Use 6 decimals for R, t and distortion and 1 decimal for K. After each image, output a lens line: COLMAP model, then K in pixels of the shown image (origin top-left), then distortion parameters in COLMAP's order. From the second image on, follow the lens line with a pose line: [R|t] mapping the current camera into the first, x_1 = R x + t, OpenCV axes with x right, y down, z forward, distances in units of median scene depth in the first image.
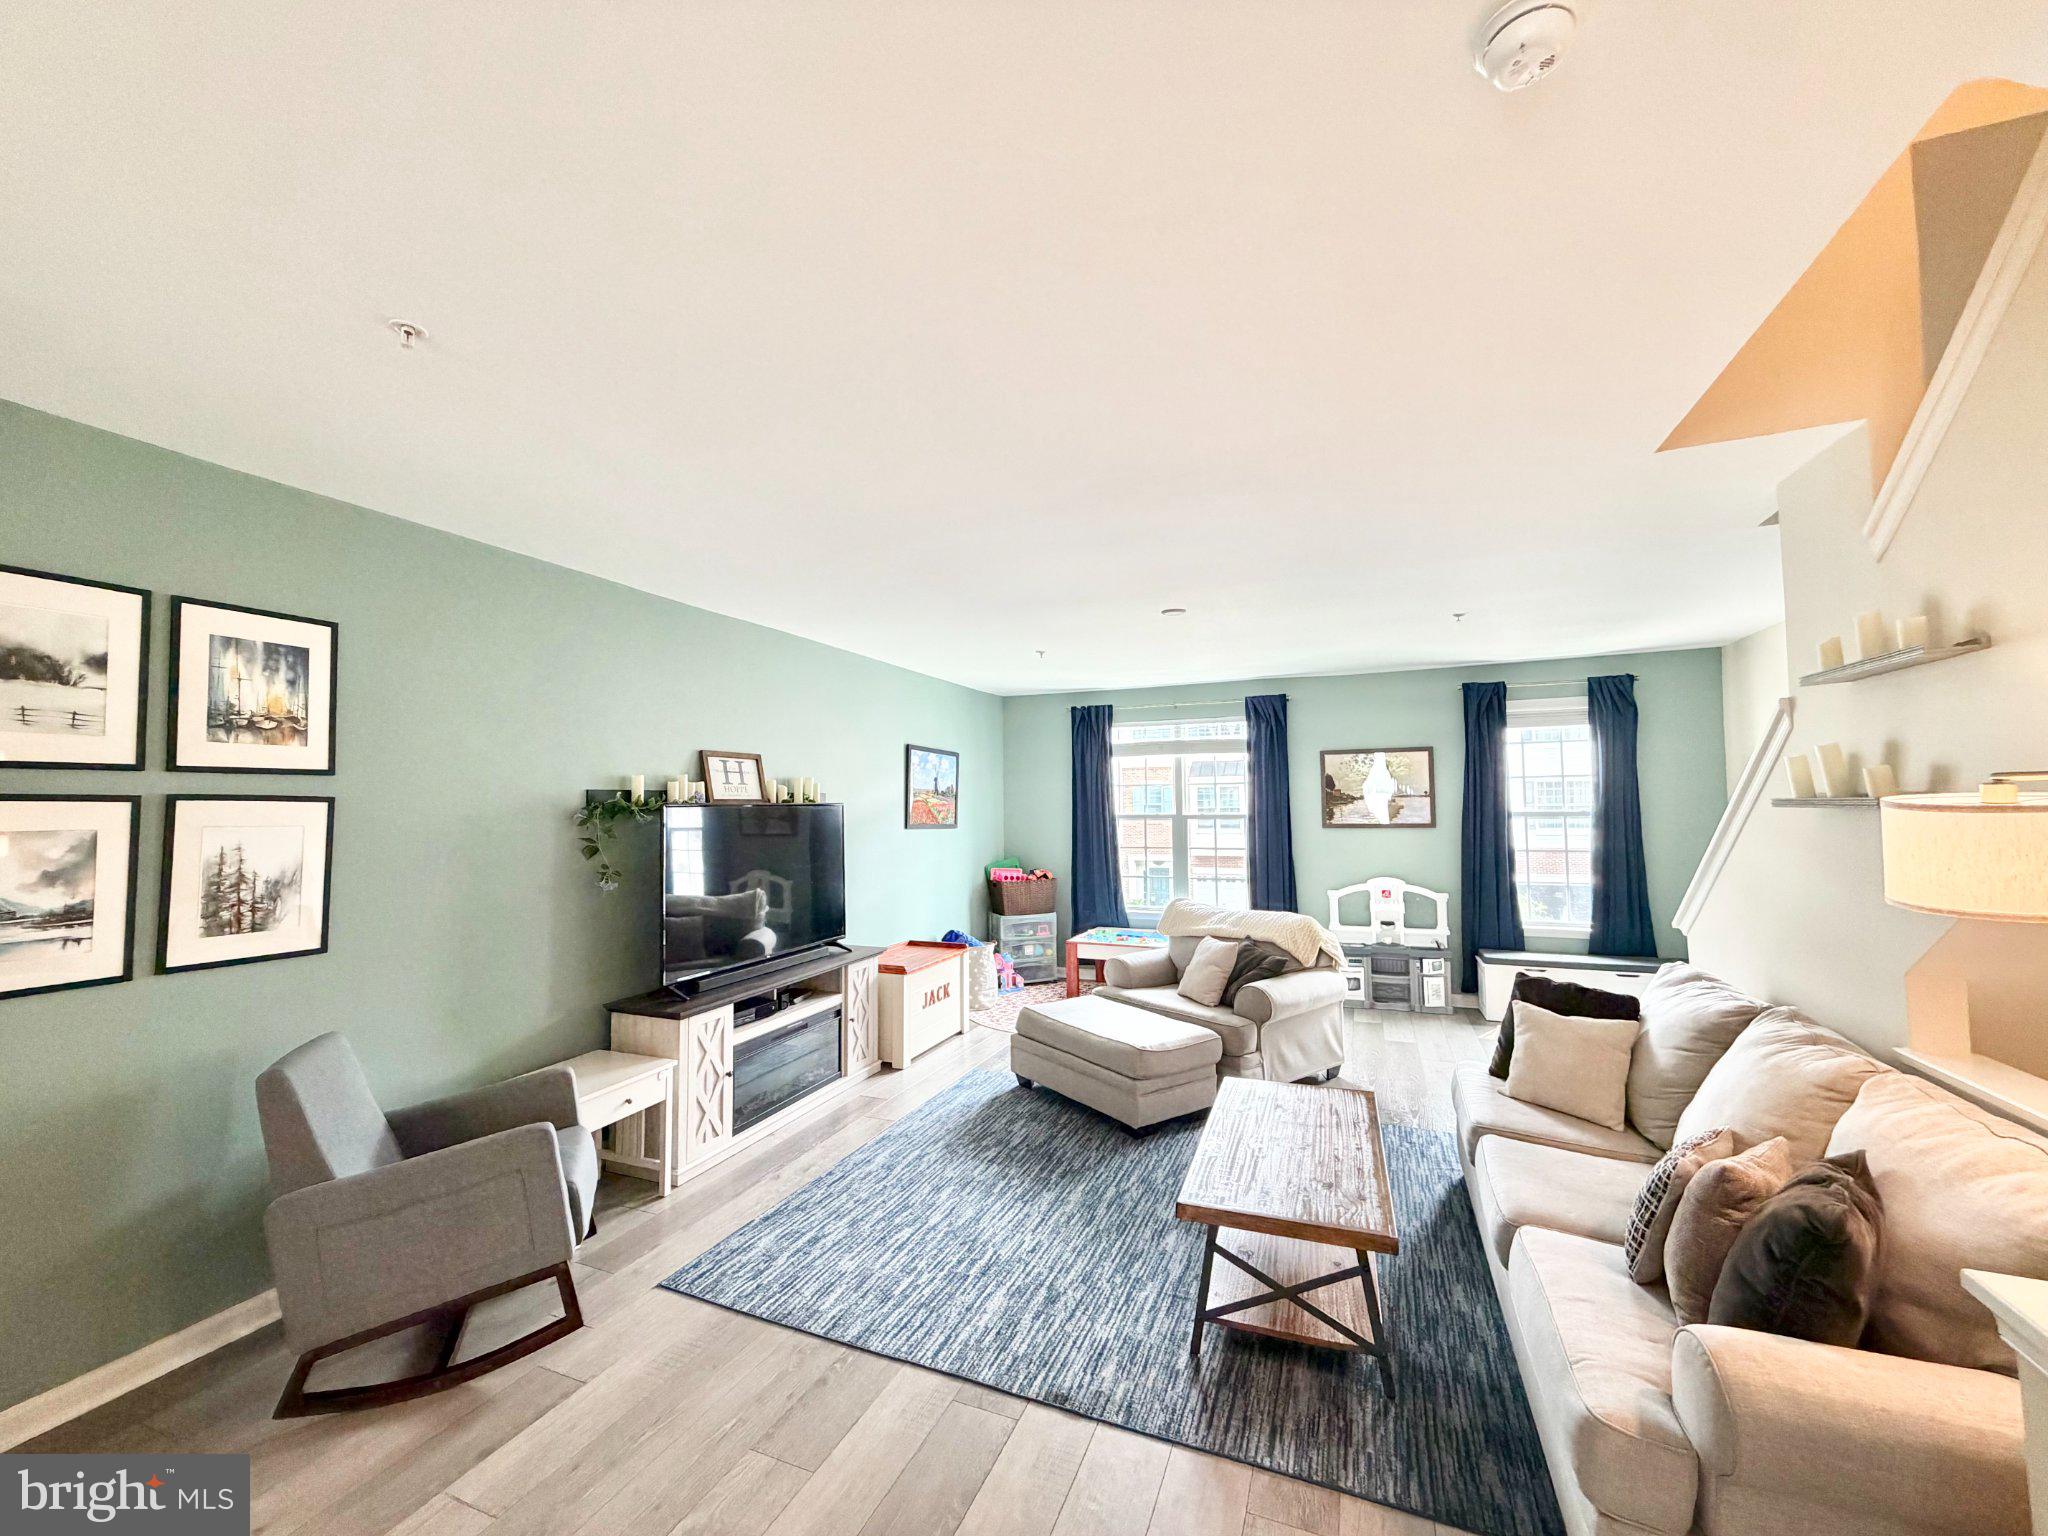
lens RADIAL K [[817.2, 0, 1018.1], [0, 817.2, 767.0], [0, 0, 1]] dist [-0.000948, -0.000296]
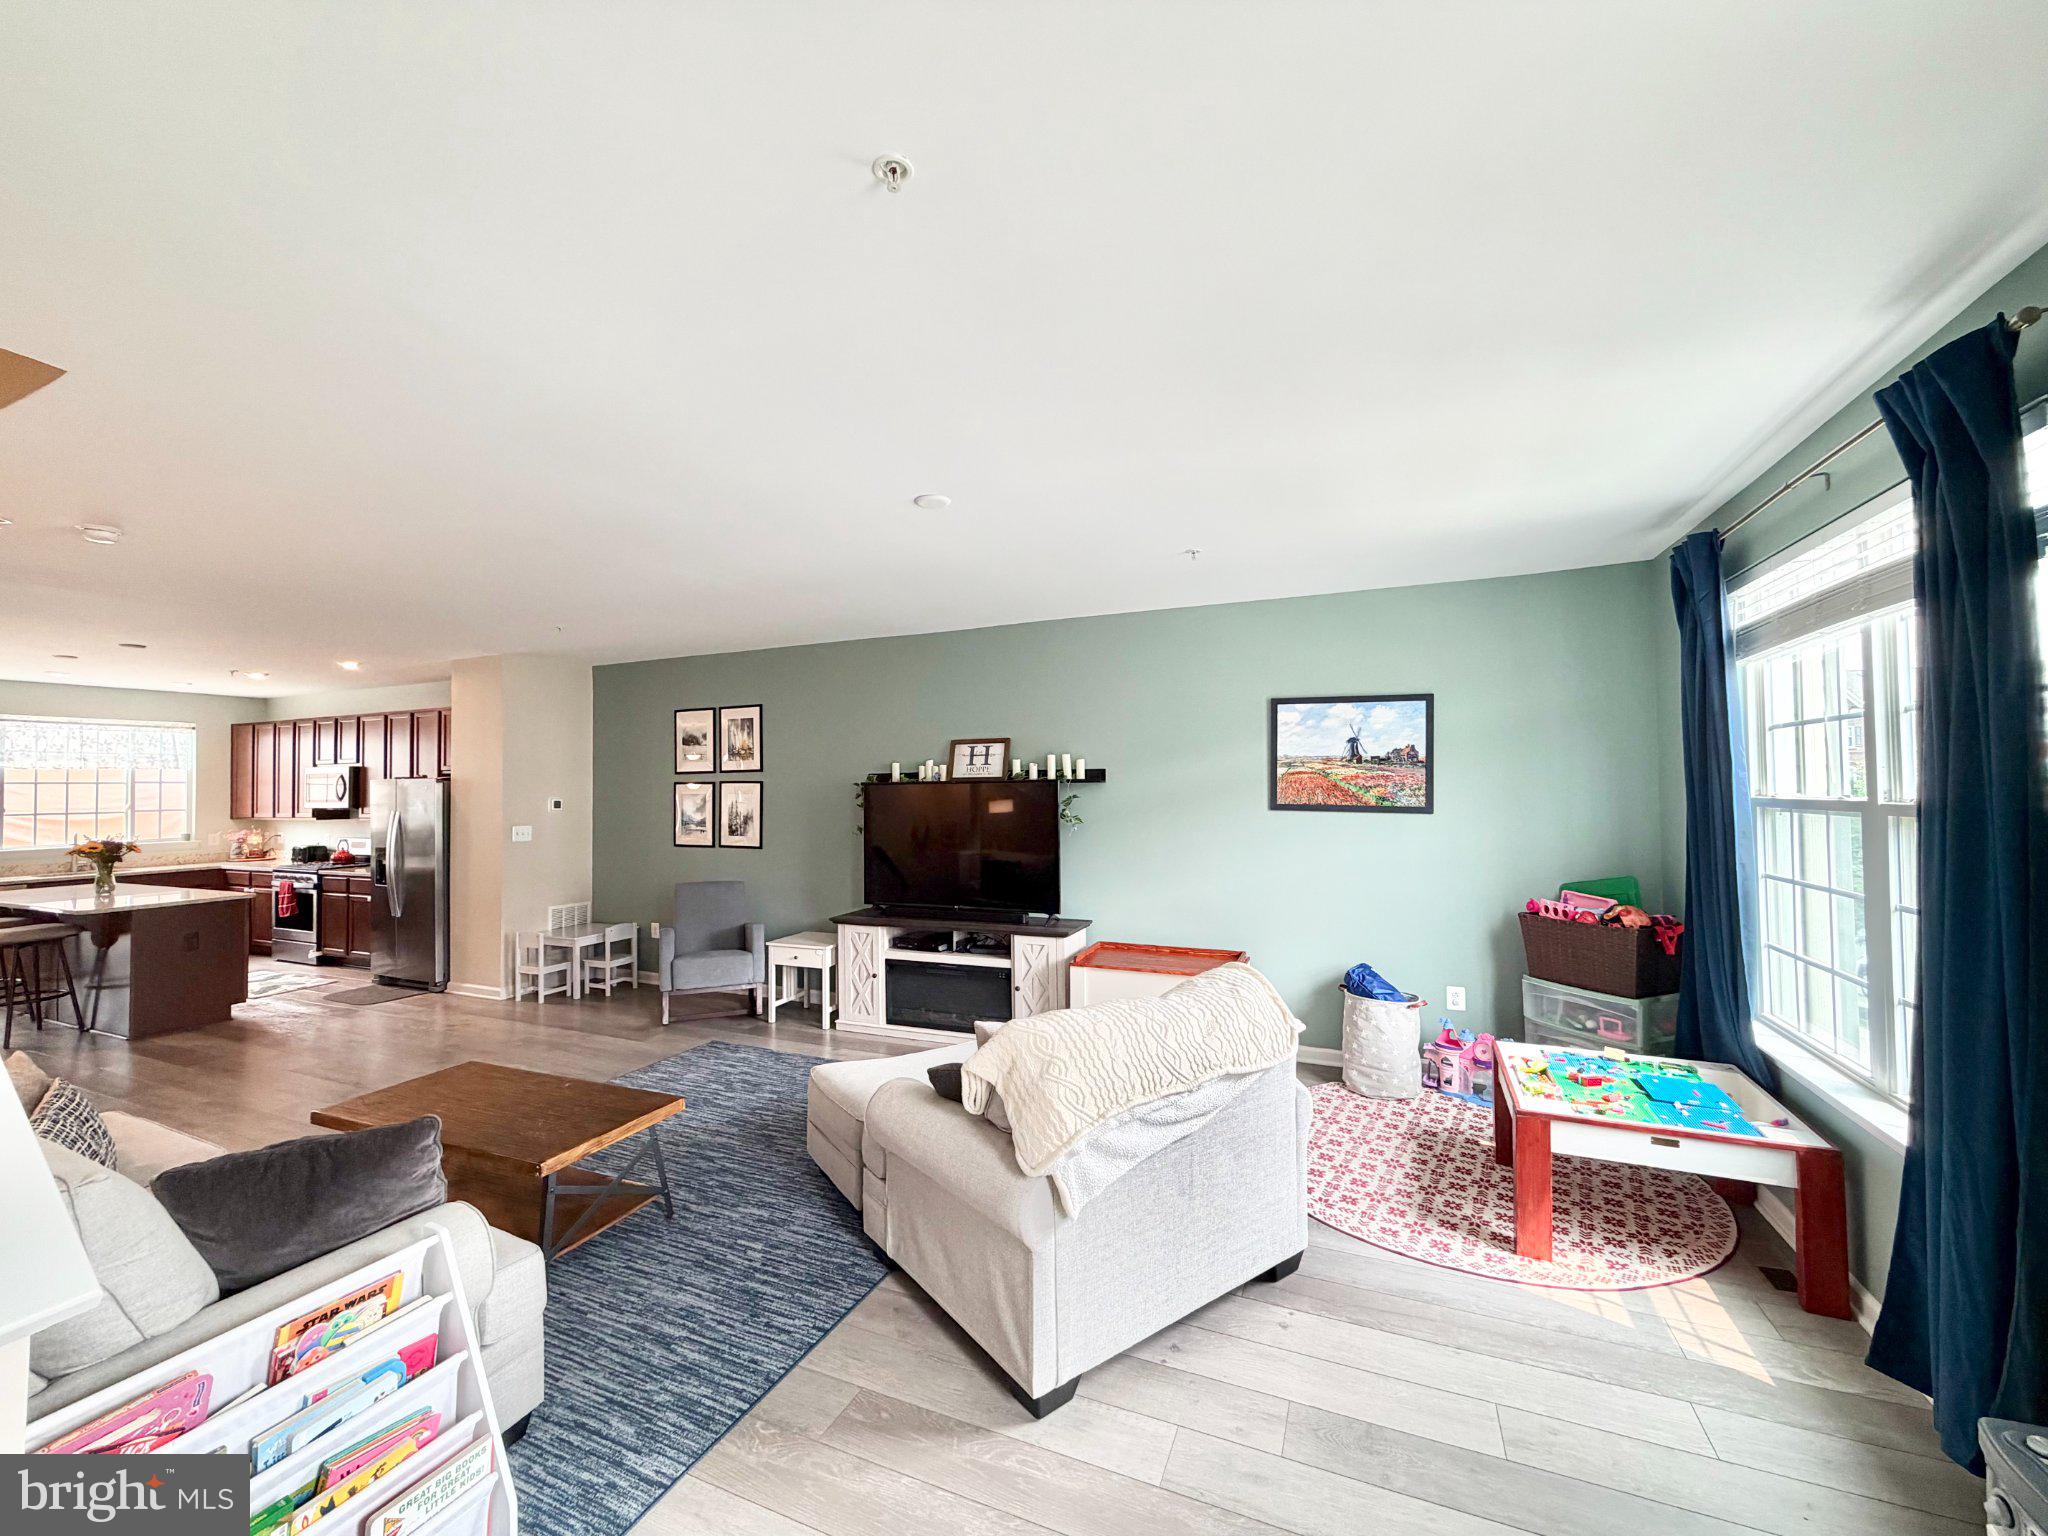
lens RADIAL K [[817.2, 0, 1018.1], [0, 817.2, 767.0], [0, 0, 1]] dist [-0.000948, -0.000296]
pose [[-0.019944, -0.014423, -0.999697, 0.851313], [0.060058, 0.998073, -0.015597, 0.045194], [0.997996, -0.060351, -0.019039, 1.052089]]
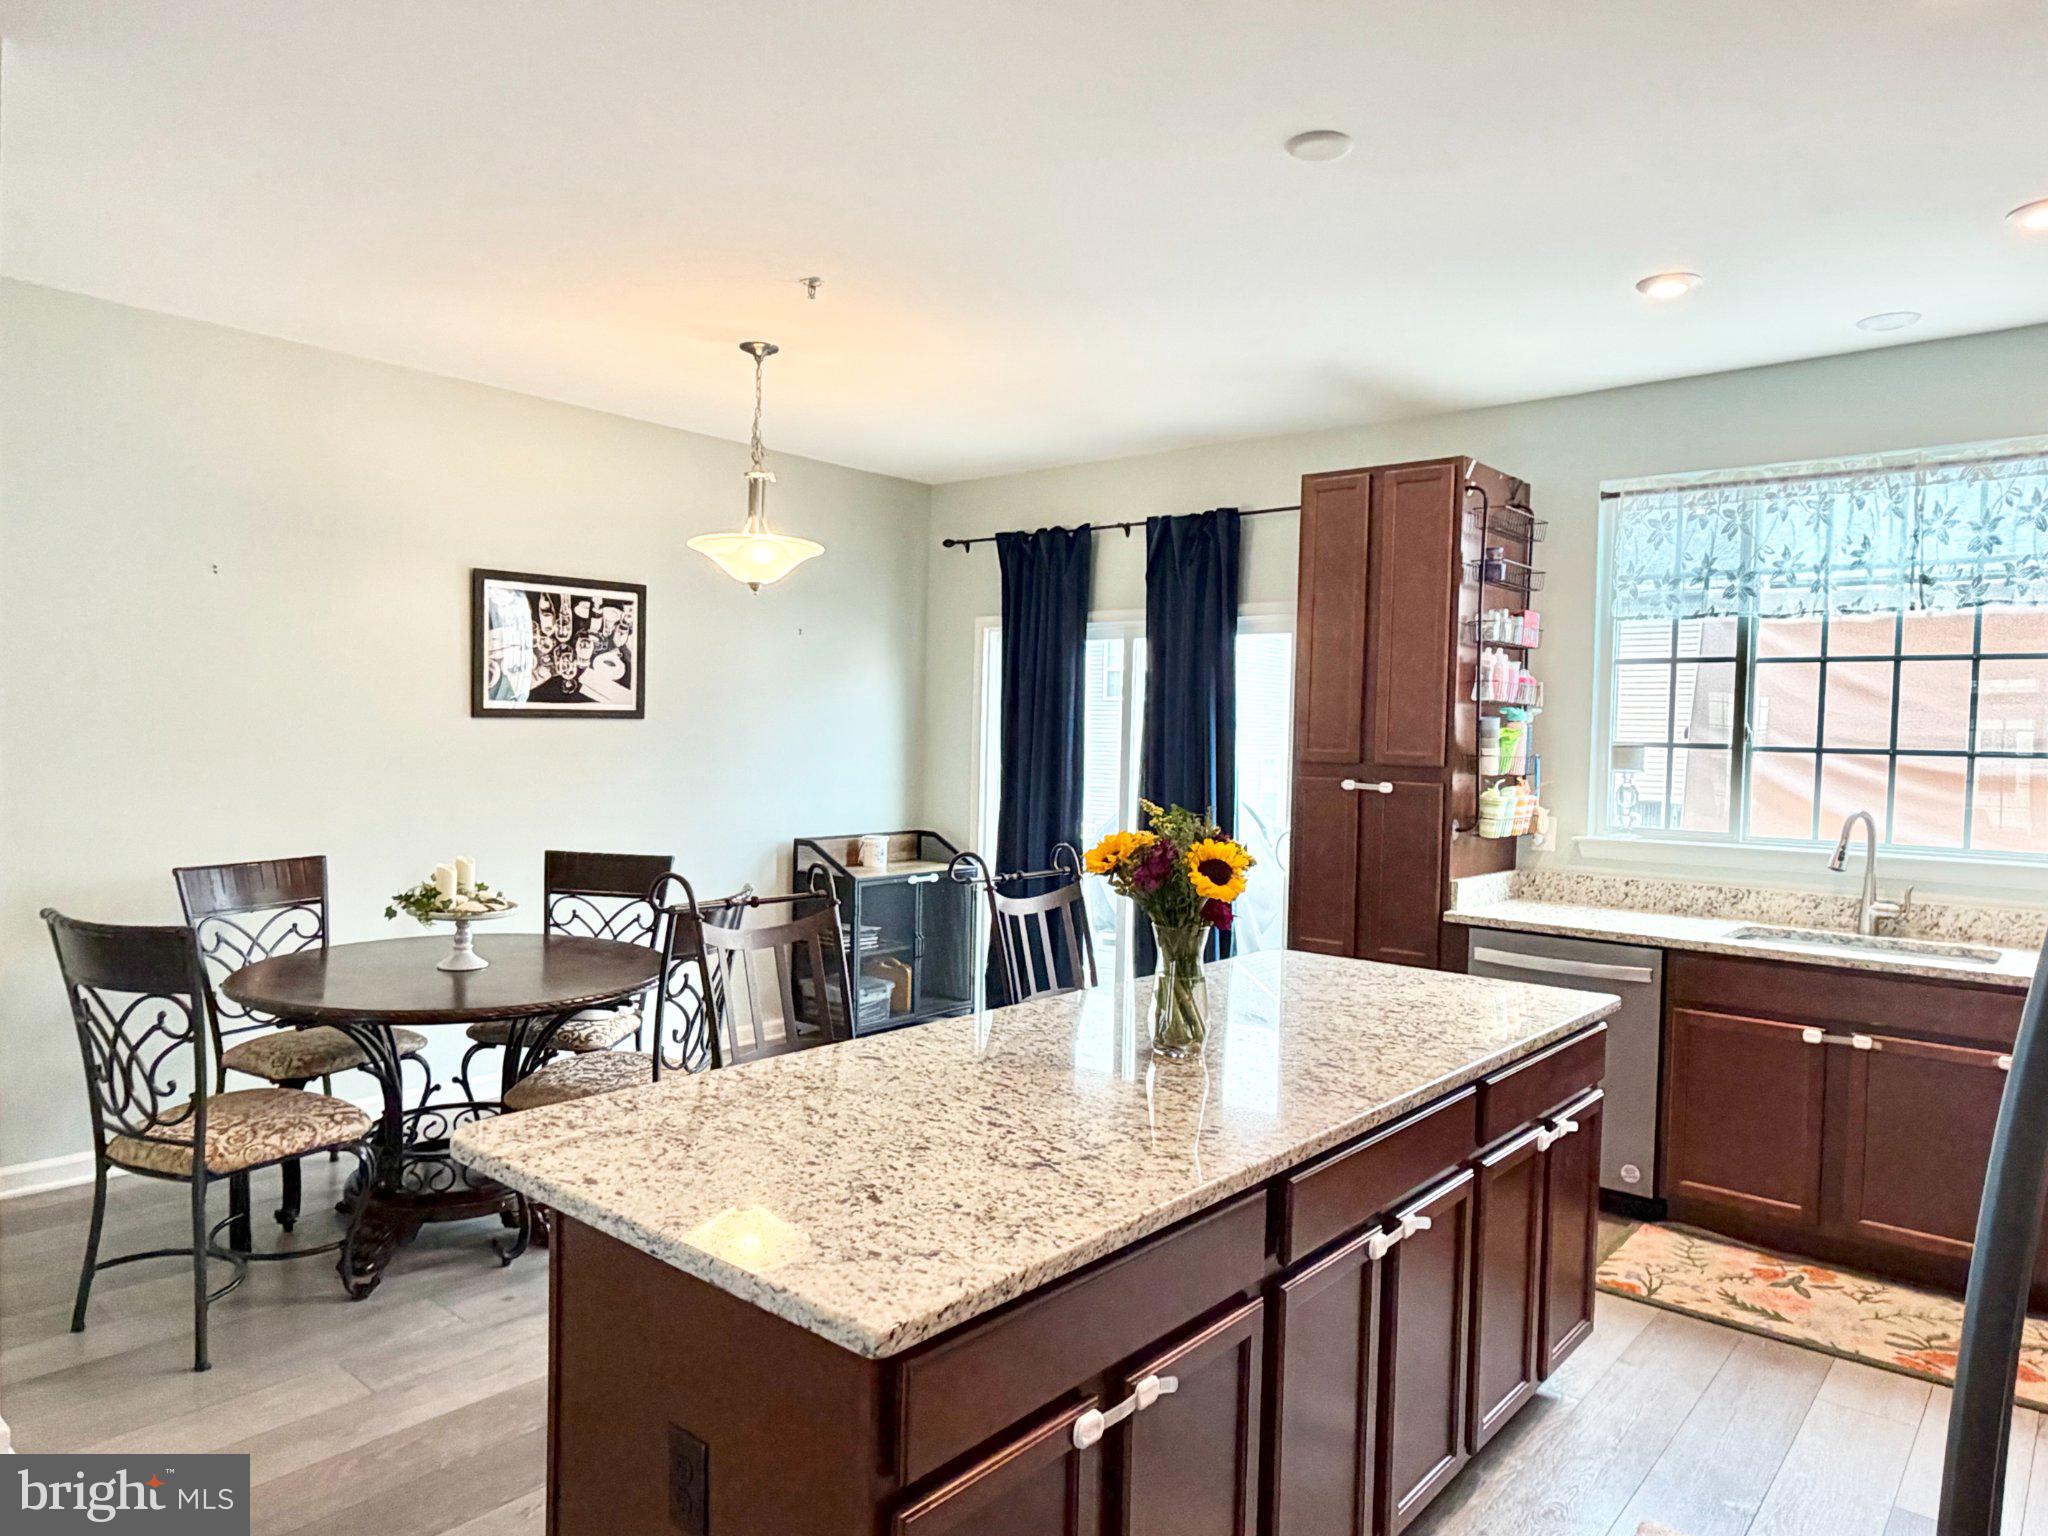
lens RADIAL K [[1313.4, 0, 1026.8], [0, 1313.4, 778.2], [0, 0, 1]] dist [-0.005448, -0.001892]
pose [[-0.951593, -0.021894, 0.306579, -0.523289], [-0.027474, 0.999526, -0.013898, 0.043225], [-0.306129, -0.021648, -0.951744, 0.064302]]
